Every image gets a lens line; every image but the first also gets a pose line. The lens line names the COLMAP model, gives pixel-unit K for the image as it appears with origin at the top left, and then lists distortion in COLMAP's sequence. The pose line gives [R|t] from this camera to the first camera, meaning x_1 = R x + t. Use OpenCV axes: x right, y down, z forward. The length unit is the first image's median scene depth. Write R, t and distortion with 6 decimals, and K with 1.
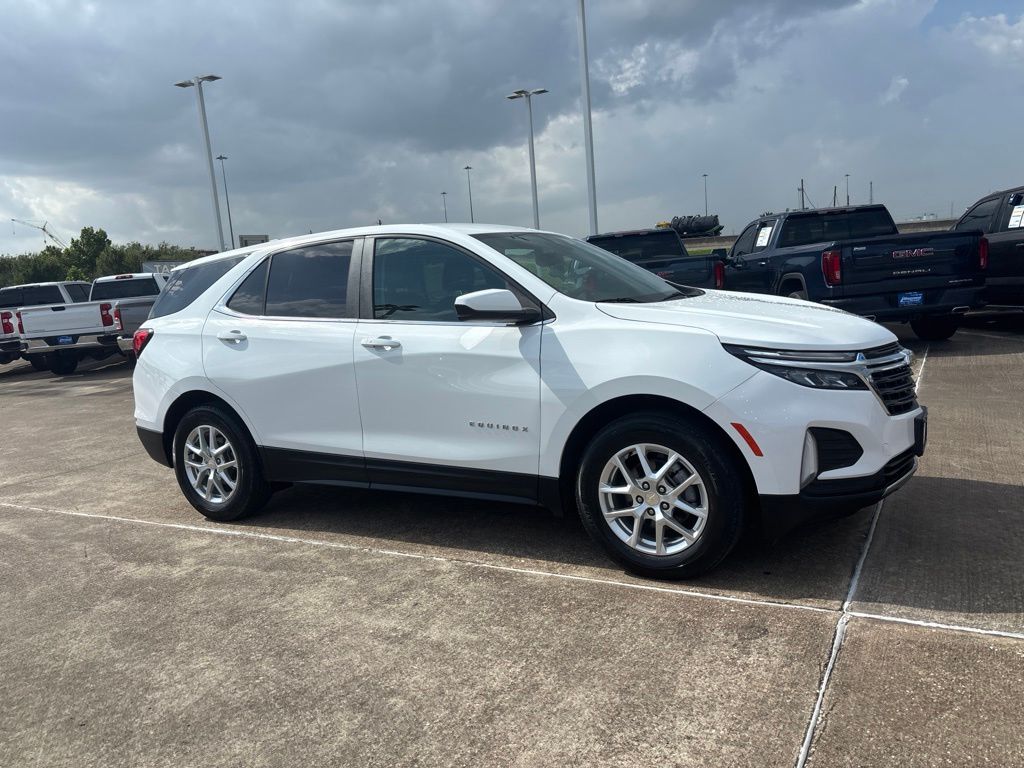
lens RADIAL K [[772.8, 0, 519.4], [0, 772.8, 379.6], [0, 0, 1]] dist [0.025428, -0.014244]
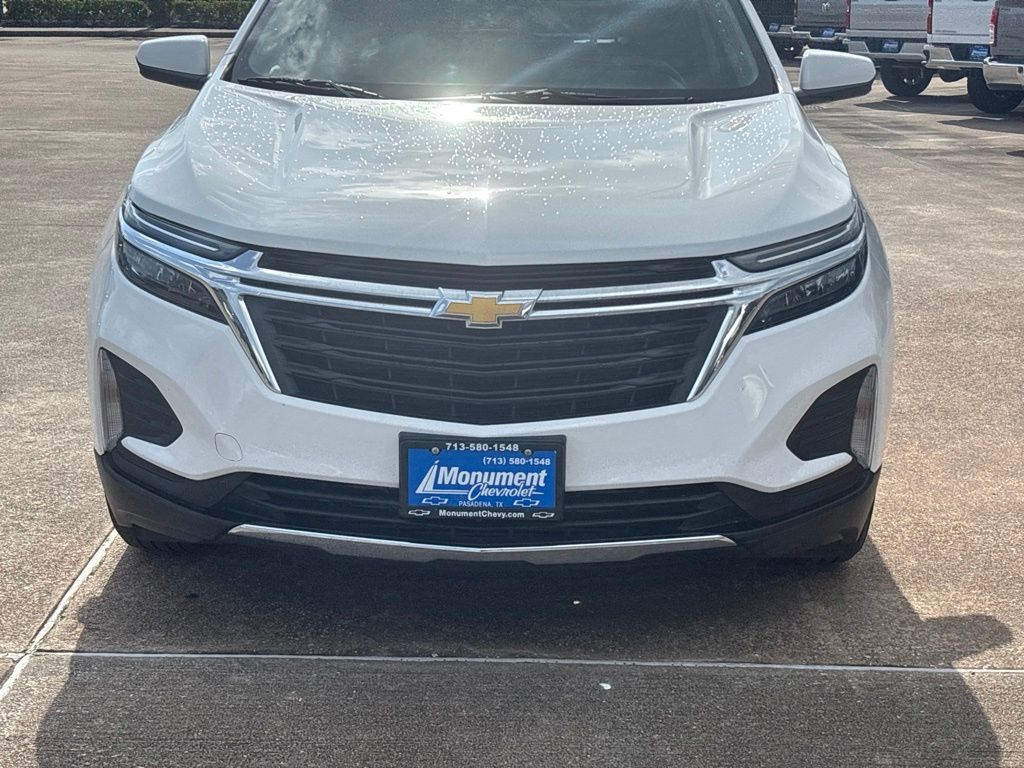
lens RADIAL K [[1546.0, 0, 569.5], [0, 1546.0, 337.3], [0, 0, 1]] dist [0.102479, 0.000000]
pose [[0.499161, 0.270714, -0.823136, 1.171992], [-0.165739, 0.962234, 0.215954, -0.196367], [0.850511, 0.028630, 0.525178, 0.551161]]
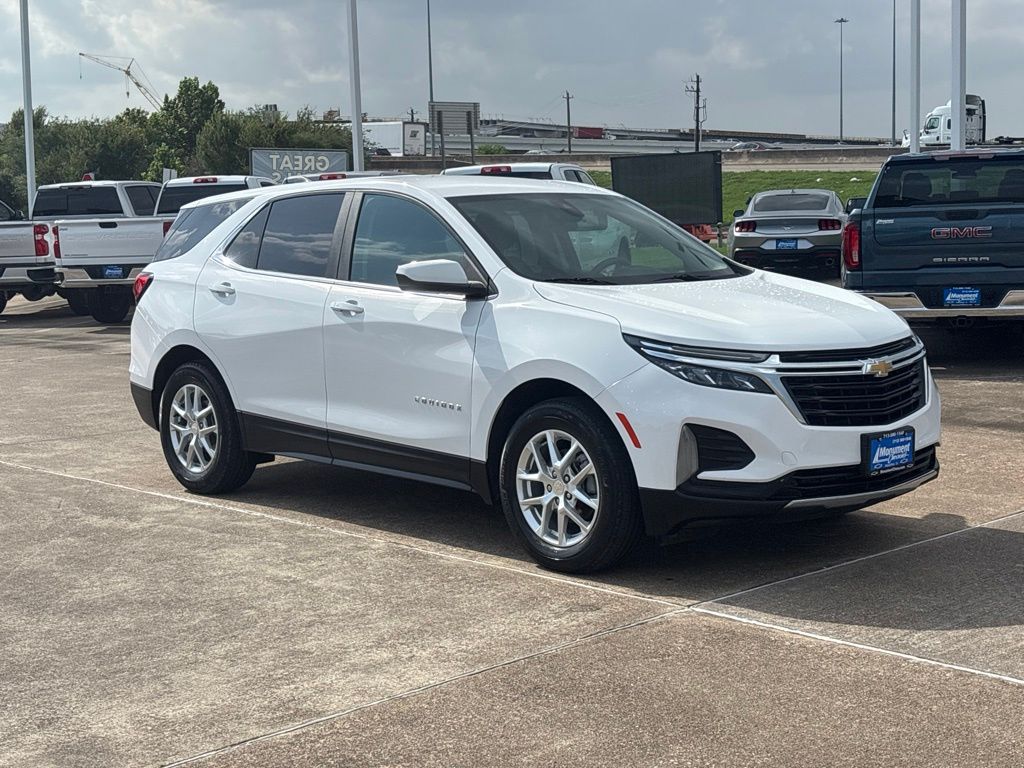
lens RADIAL K [[1546.0, 0, 509.1], [0, 1546.0, 373.9], [0, 0, 1]] dist [0.102479, 0.000000]
pose [[0.953026, 0.085381, -0.290606, 0.577557], [-0.088225, 0.996095, 0.003326, 0.009809], [0.289755, 0.022469, 0.956837, -0.760982]]
